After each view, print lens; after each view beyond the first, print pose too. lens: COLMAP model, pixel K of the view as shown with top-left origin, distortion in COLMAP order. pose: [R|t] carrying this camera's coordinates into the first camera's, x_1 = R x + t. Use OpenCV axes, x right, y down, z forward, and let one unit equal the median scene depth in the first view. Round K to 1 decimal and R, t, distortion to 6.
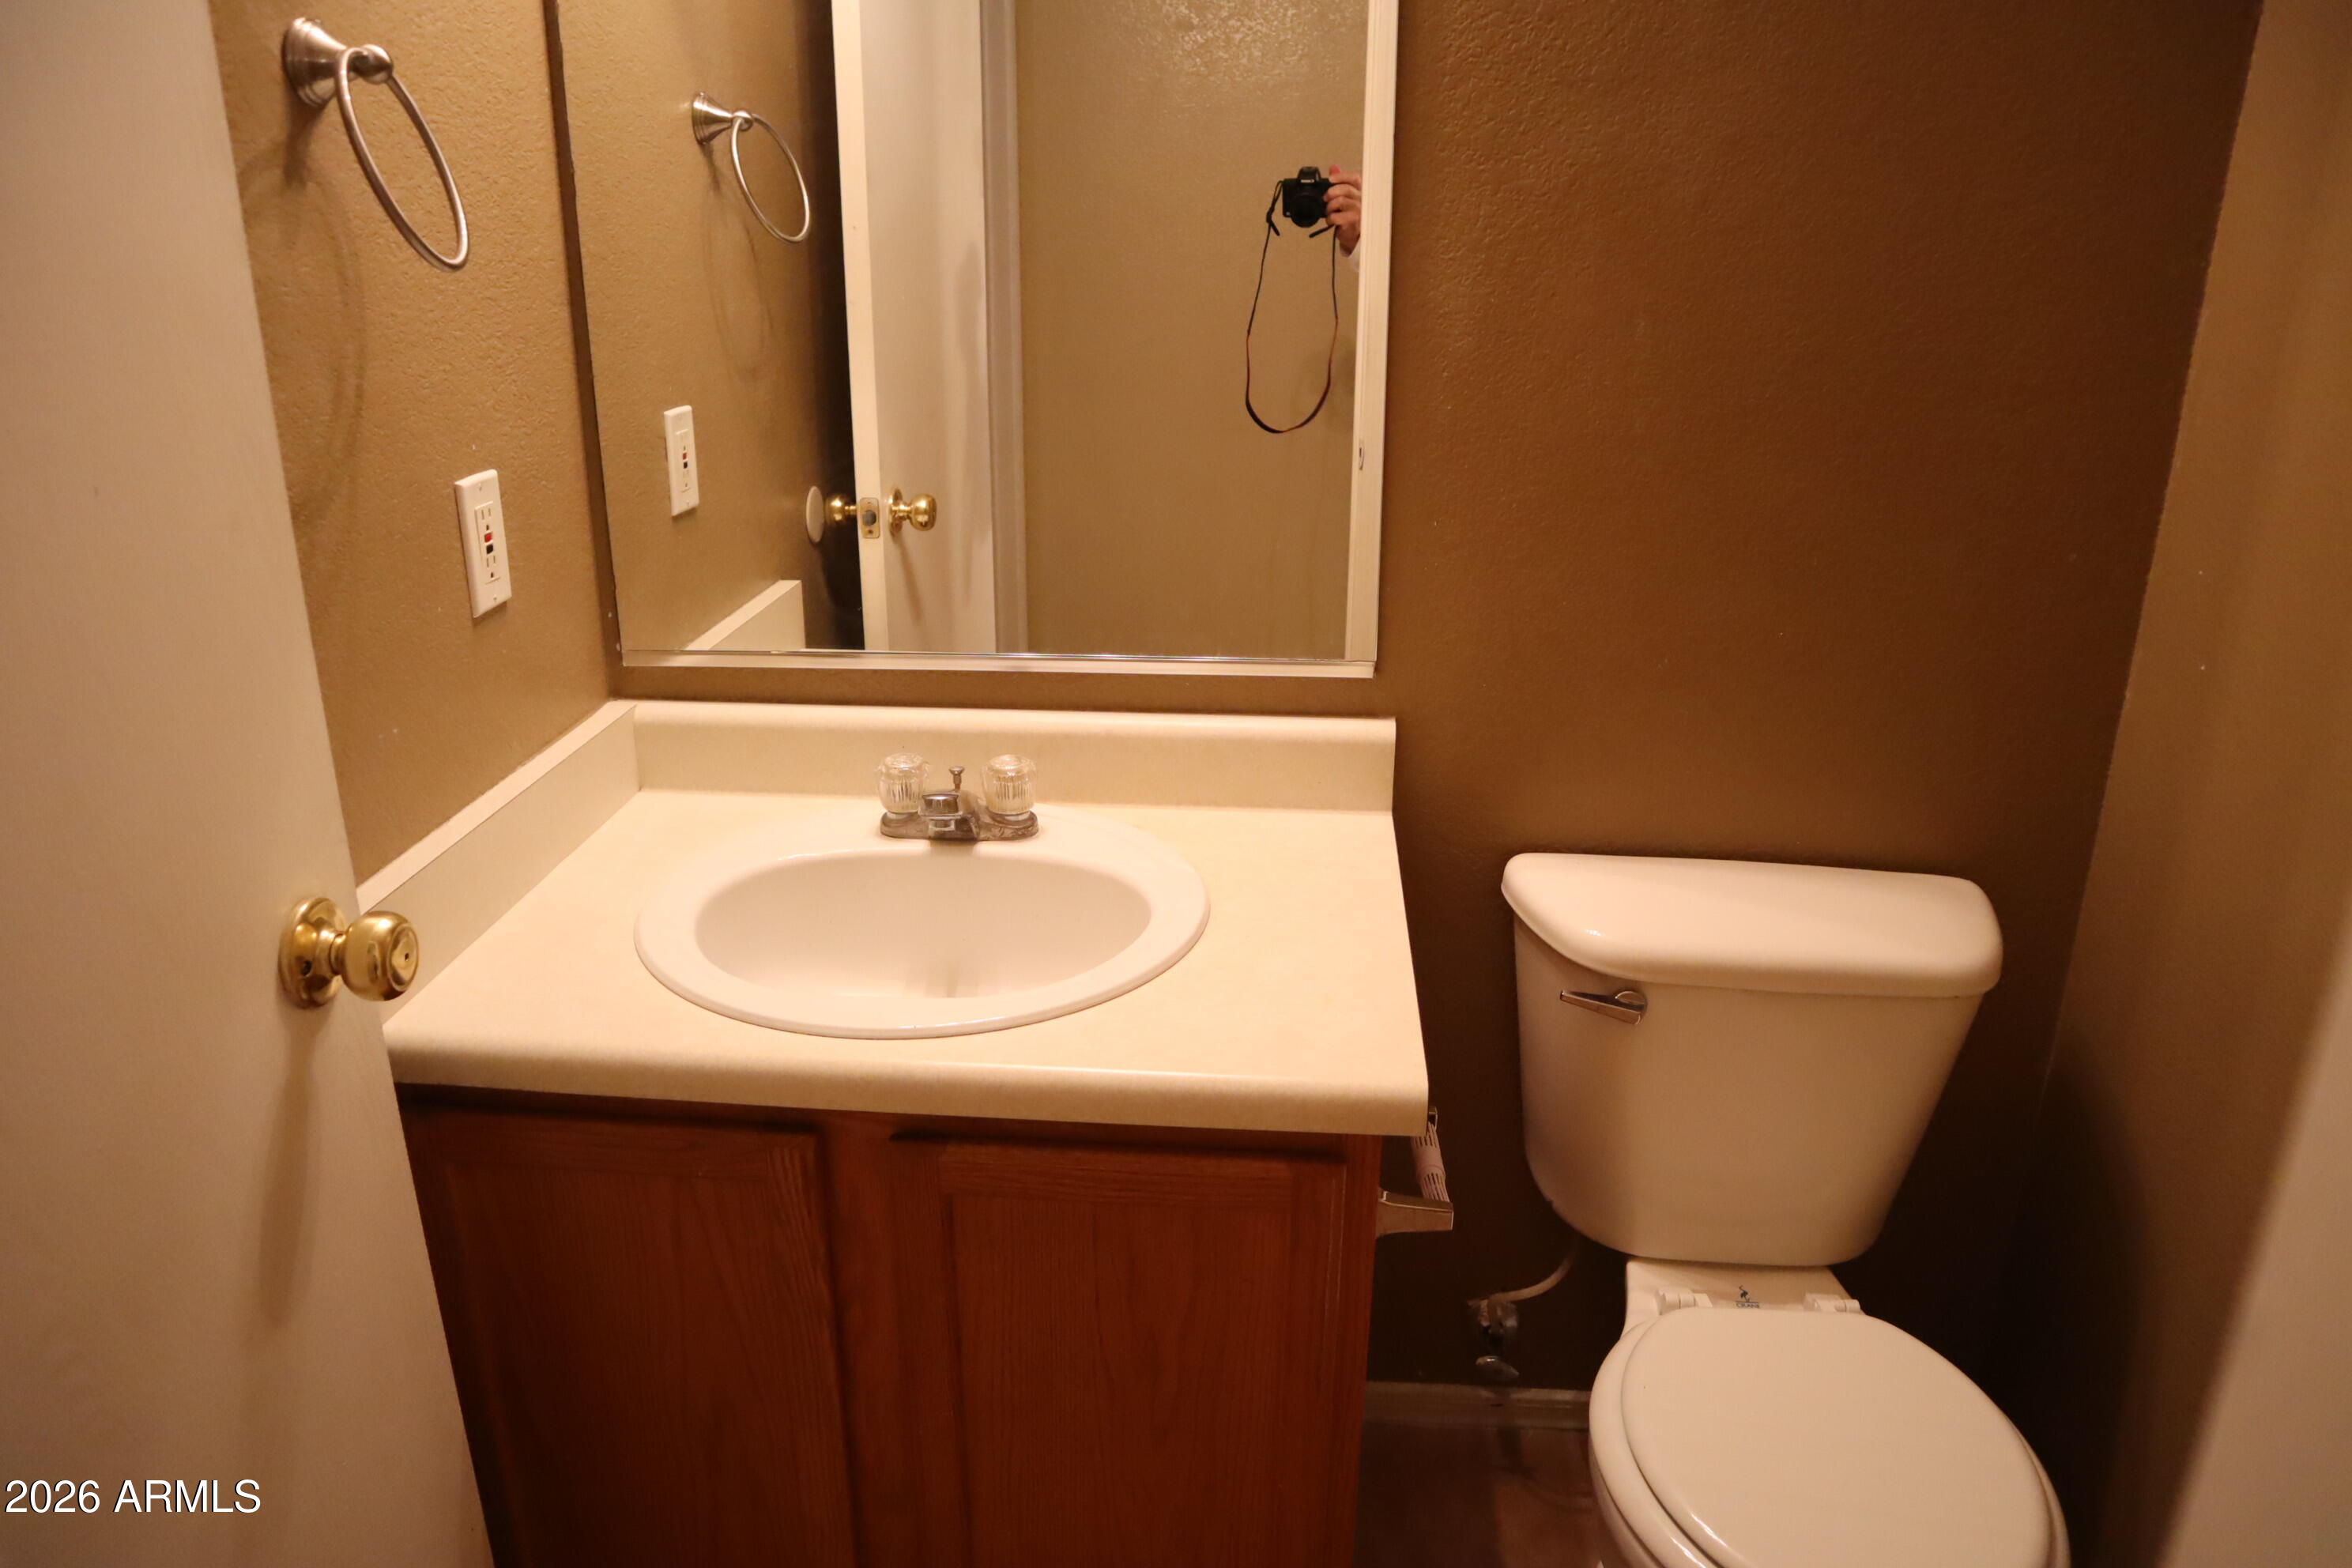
lens RADIAL K [[1631.5, 0, 1176.0], [0, 1631.5, 784.0], [0, 0, 1]] dist [-0.141642, 0.089623]
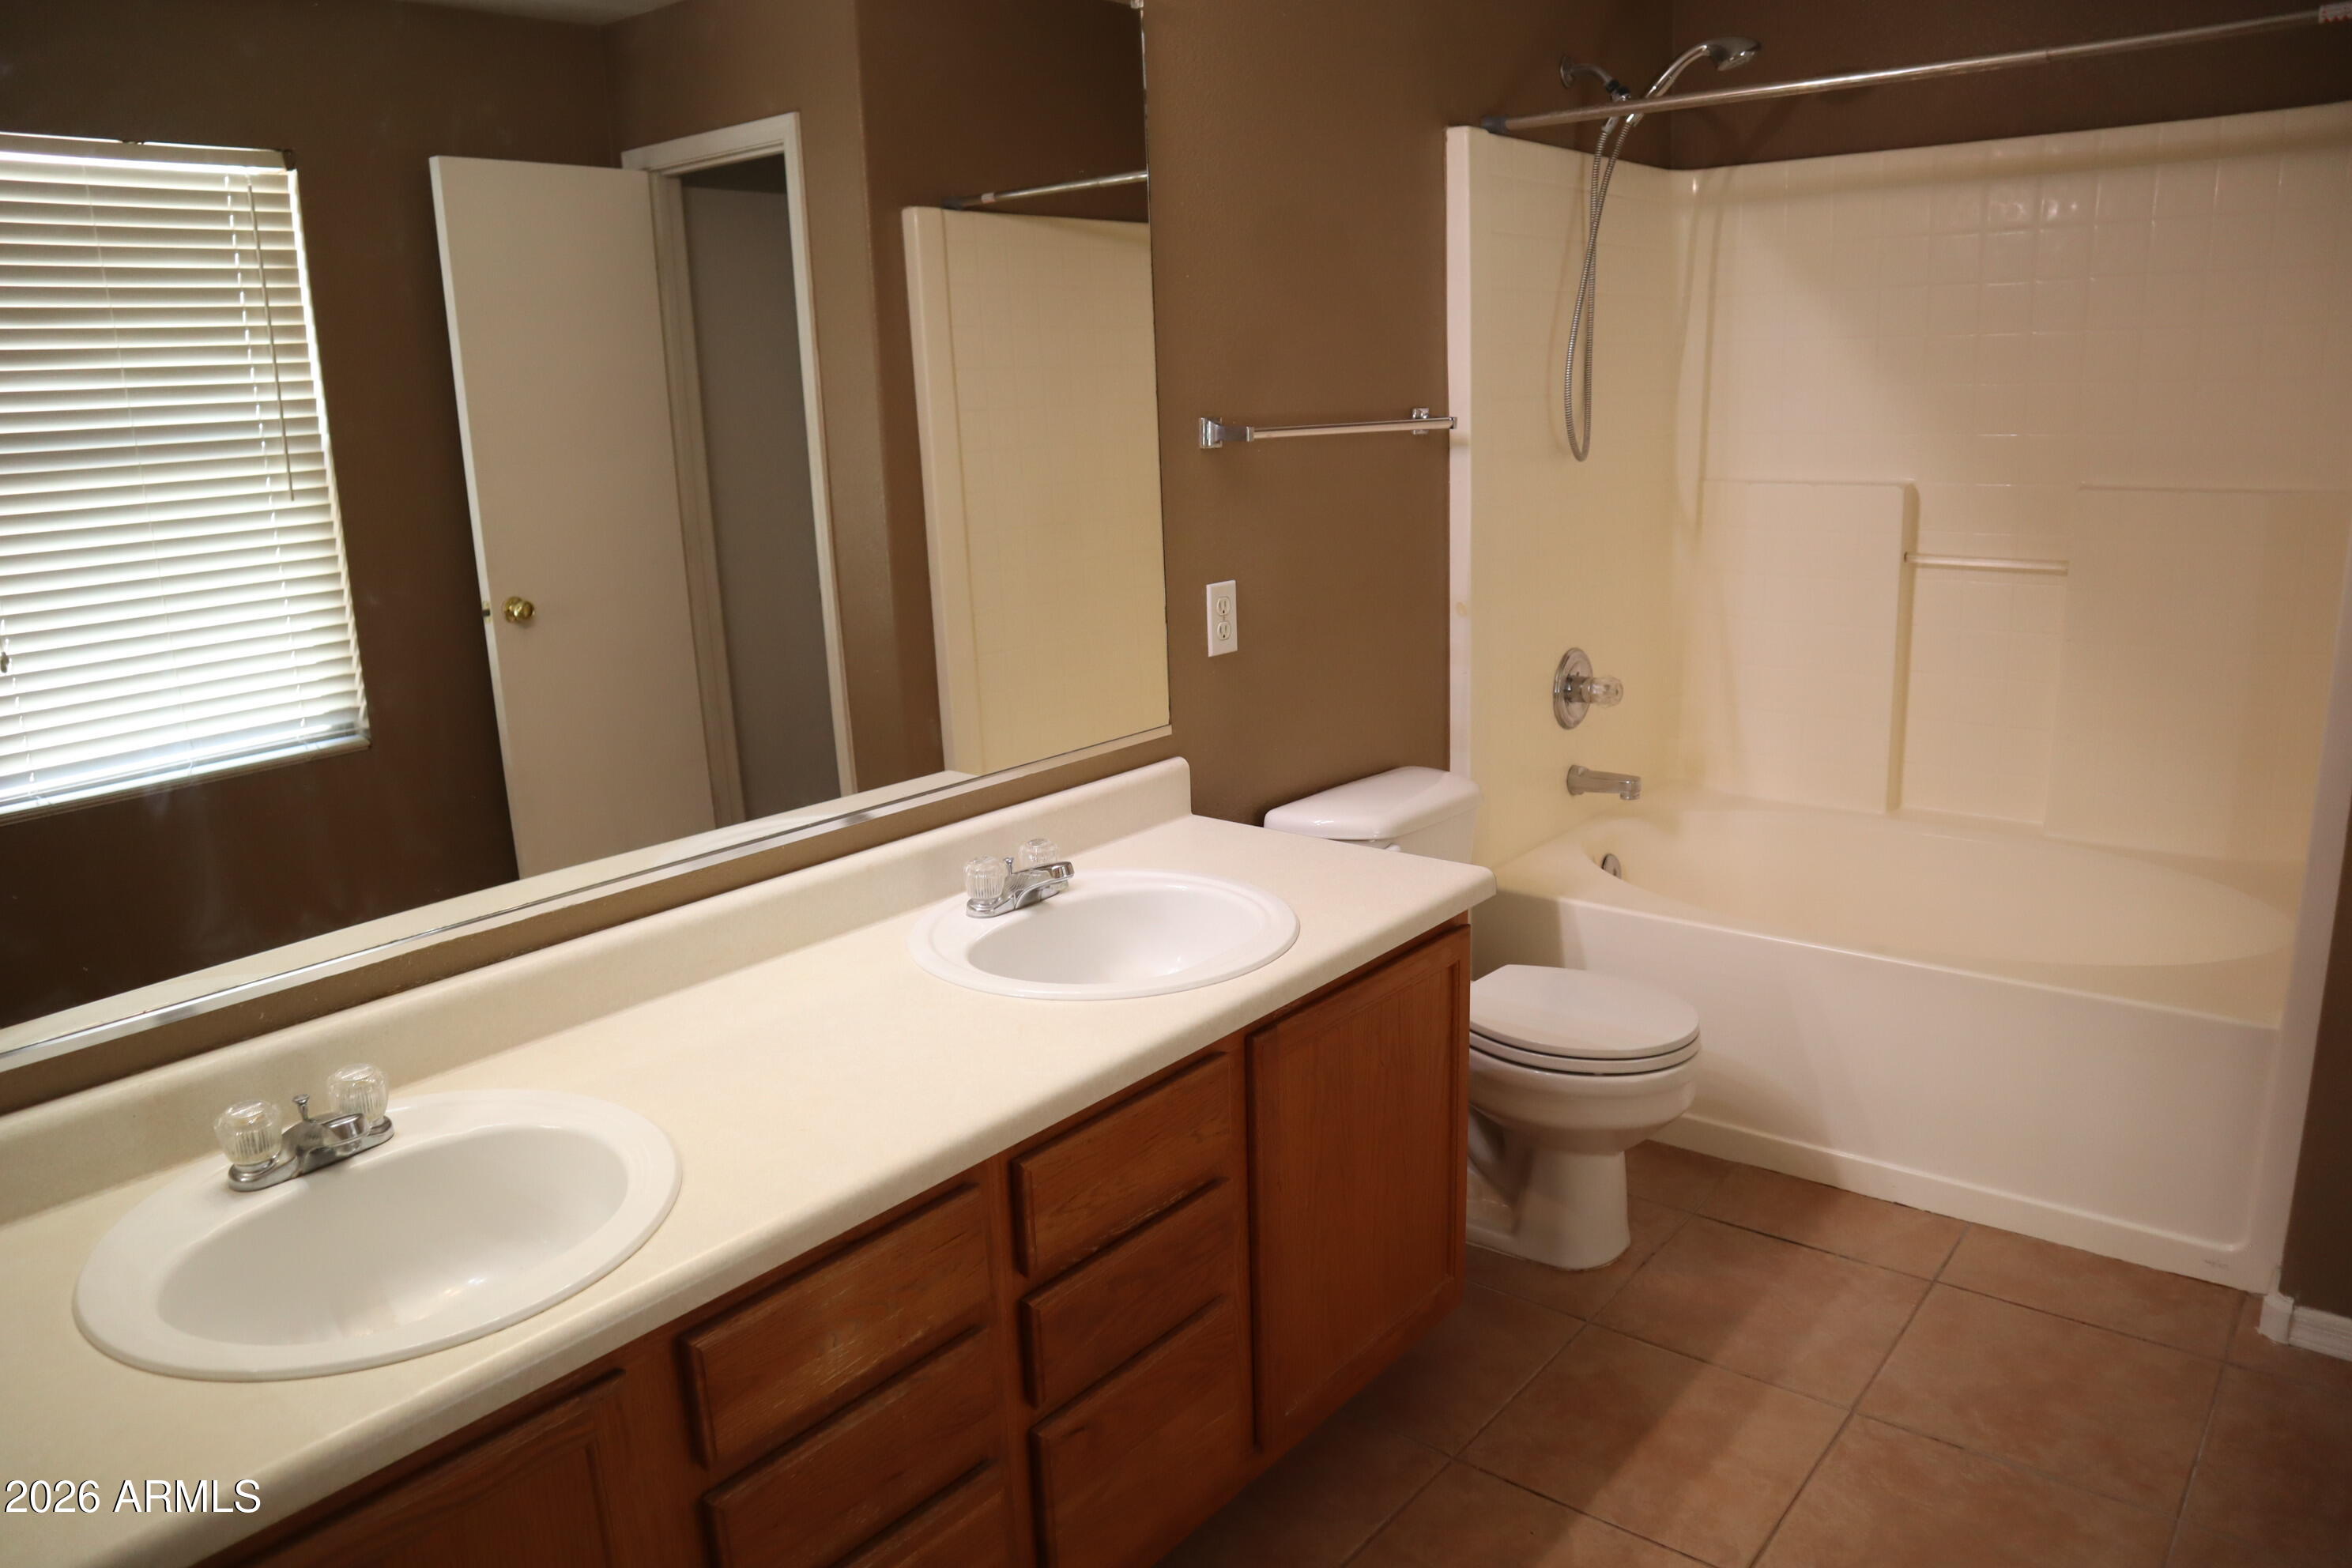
lens RADIAL K [[1631.5, 0, 1176.0], [0, 1631.5, 784.0], [0, 0, 1]] dist [-0.141642, 0.089623]
pose [[0.570724, -0.213905, 0.792791, -0.523773], [0.340348, 0.940259, 0.008680, -0.012867], [-0.747286, 0.264871, 0.609431, 0.039121]]
